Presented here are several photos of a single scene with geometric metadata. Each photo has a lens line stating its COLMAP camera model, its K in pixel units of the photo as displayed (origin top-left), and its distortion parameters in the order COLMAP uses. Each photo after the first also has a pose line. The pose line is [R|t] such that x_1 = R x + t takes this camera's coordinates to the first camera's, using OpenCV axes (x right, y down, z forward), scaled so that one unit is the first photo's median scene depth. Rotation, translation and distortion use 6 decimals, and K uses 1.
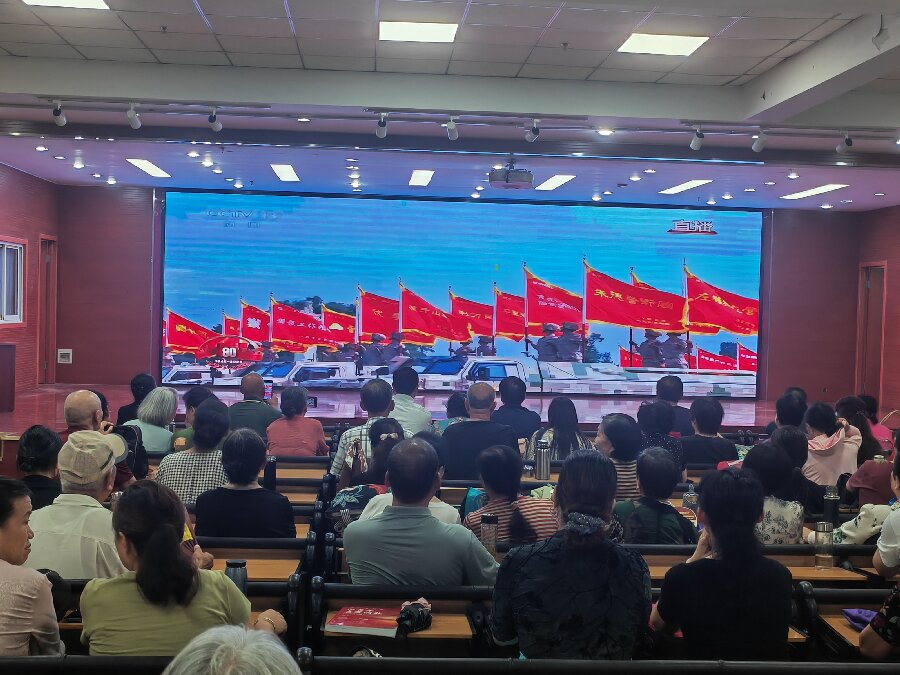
lens RADIAL K [[1222.0, 0, 450.0], [0, 1222.0, 337.5], [0, 0, 1]] dist [-0.006662, 0.011272]
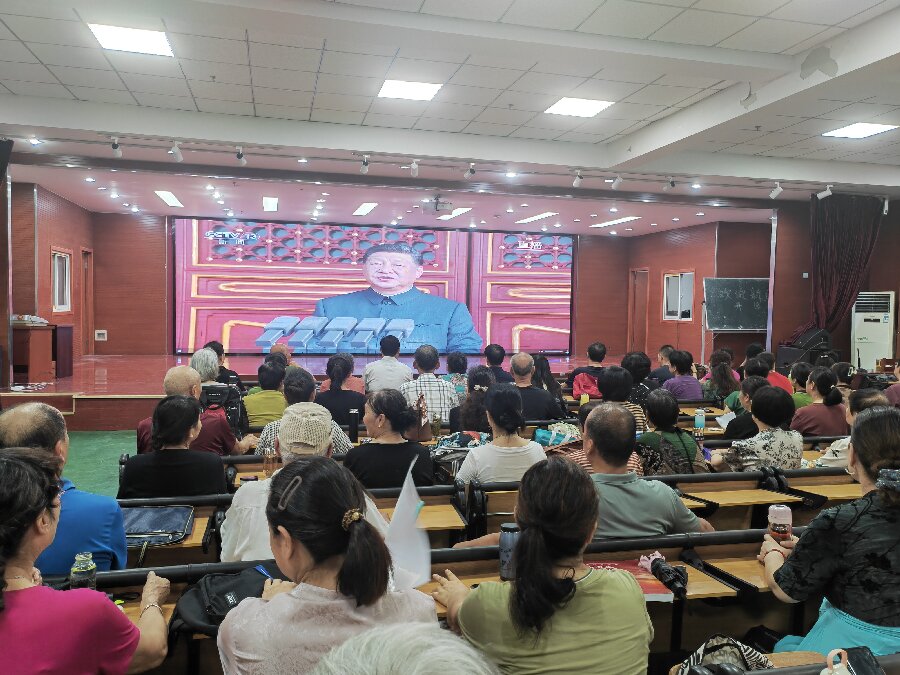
lens RADIAL K [[734.3, 0, 464.7], [0, 734.3, 336.2], [0, 0, 1]] dist [0.025123, 0.005180]
pose [[0.981849, -0.018138, 0.188794, -0.097090], [0.014282, 0.999661, 0.021764, 0.005850], [-0.189125, -0.018673, 0.981776, 0.134183]]
